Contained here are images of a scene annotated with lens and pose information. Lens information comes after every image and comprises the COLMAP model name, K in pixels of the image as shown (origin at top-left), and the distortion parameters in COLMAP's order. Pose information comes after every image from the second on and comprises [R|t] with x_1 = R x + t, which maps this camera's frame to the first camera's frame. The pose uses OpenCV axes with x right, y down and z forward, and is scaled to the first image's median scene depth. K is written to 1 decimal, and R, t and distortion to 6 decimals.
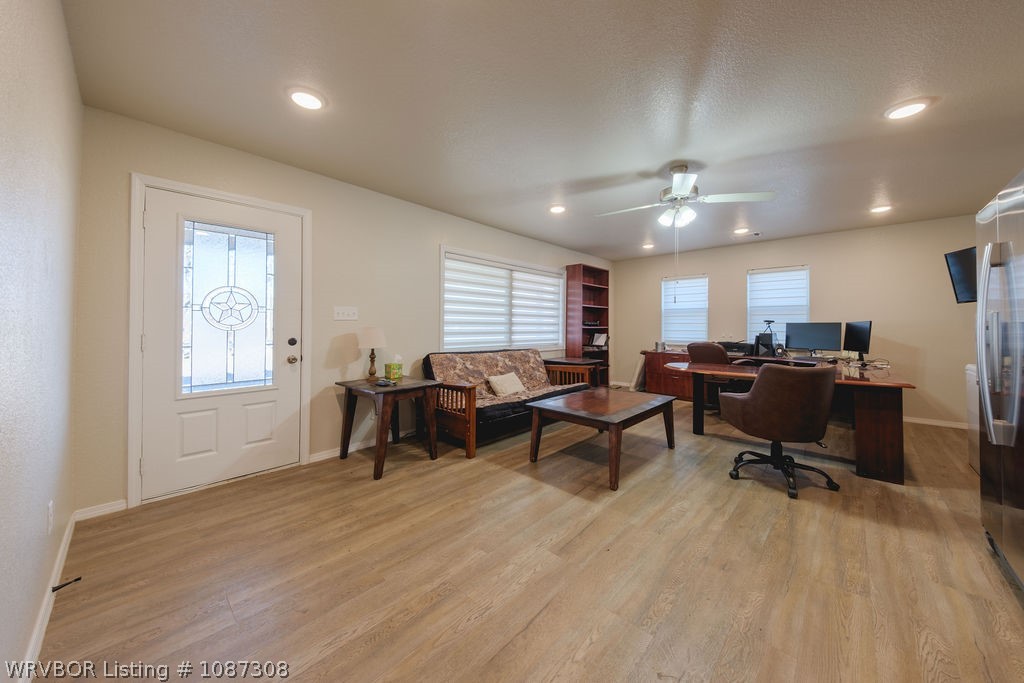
lens RADIAL K [[360.1, 0, 503.5], [0, 360.1, 321.9], [0, 0, 1]] dist [0.061037, -0.027033]
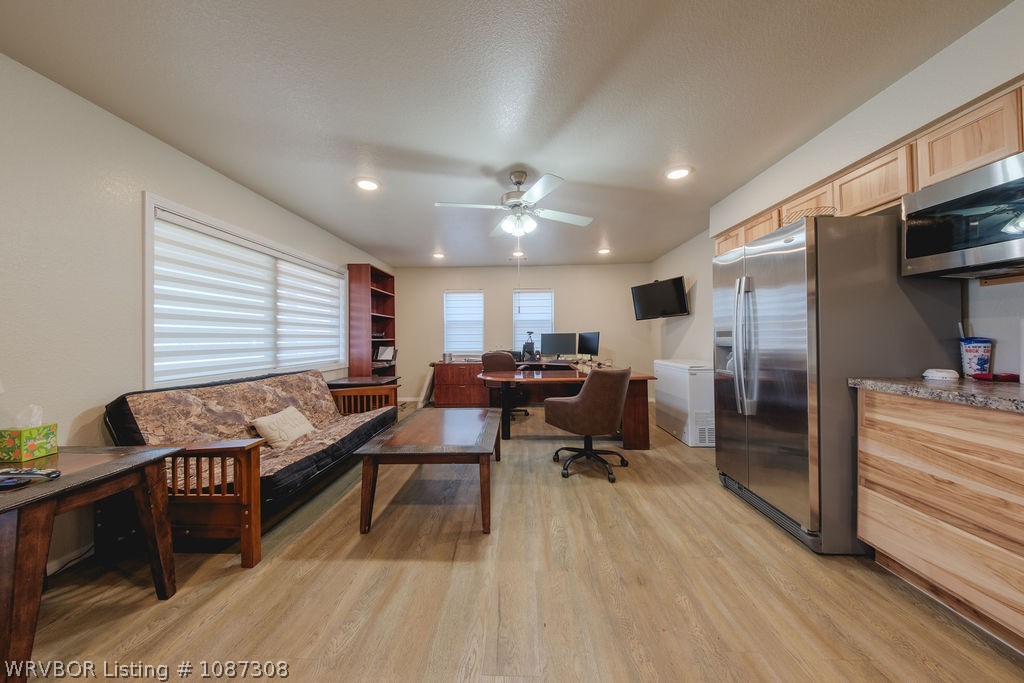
lens RADIAL K [[354.1, 0, 509.3], [0, 354.1, 336.8], [0, 0, 1]] dist [0.049974, -0.025241]
pose [[0.746077, -0.009219, 0.665796, -0.111810], [0.003255, 0.999943, 0.010198, 0.001050], [-0.665852, -0.005441, 0.746064, 0.195576]]
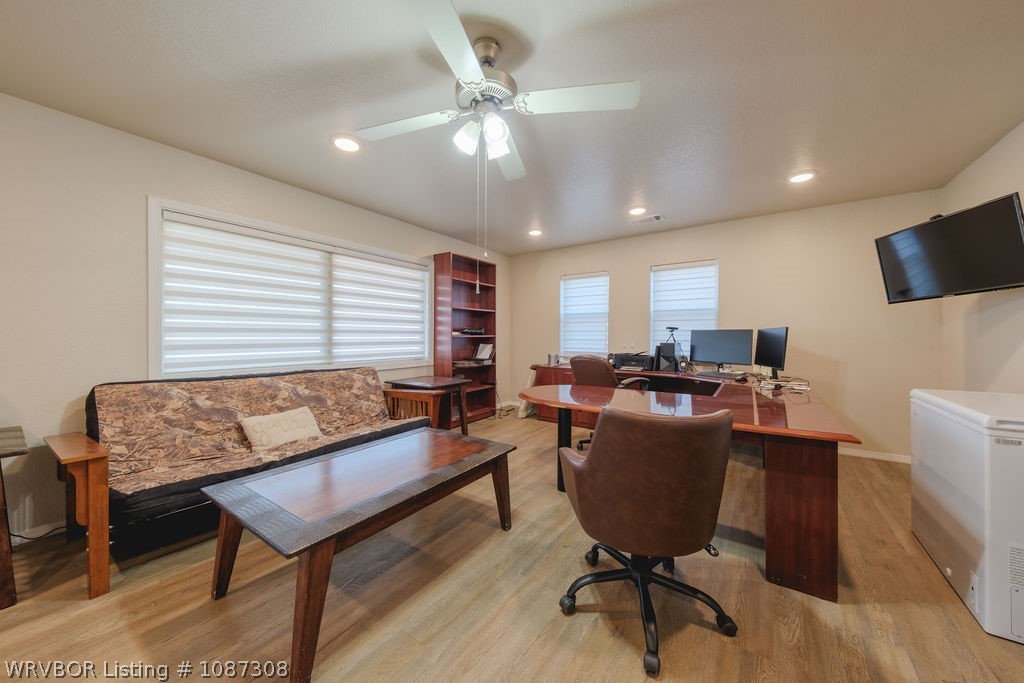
lens RADIAL K [[354.1, 0, 509.3], [0, 354.1, 336.8], [0, 0, 1]] dist [0.049974, -0.025241]
pose [[0.990803, -0.003312, 0.135270, 0.279269], [0.001006, 0.999853, 0.017115, 0.004312], [-0.135307, -0.016821, 0.990661, 0.291780]]
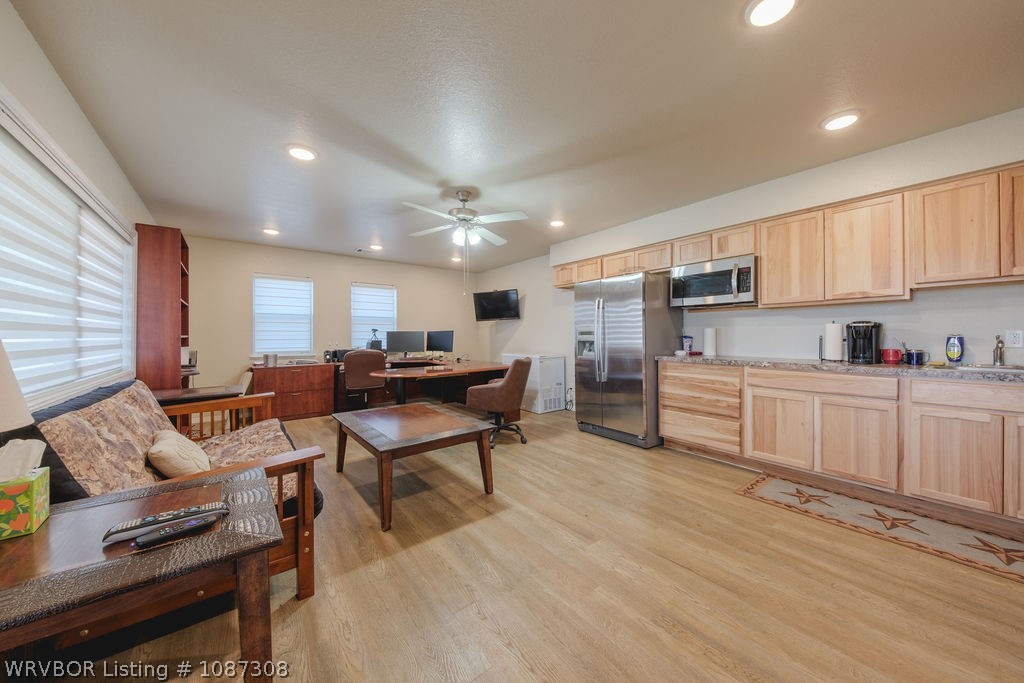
lens RADIAL K [[359.7, 0, 529.5], [0, 359.7, 335.6], [0, 0, 1]] dist [0.058484, -0.026794]
pose [[0.105596, -0.006167, 0.994390, -0.384312], [-0.009717, 0.999927, 0.007233, 0.003968], [-0.994362, -0.010427, 0.105529, 0.432604]]
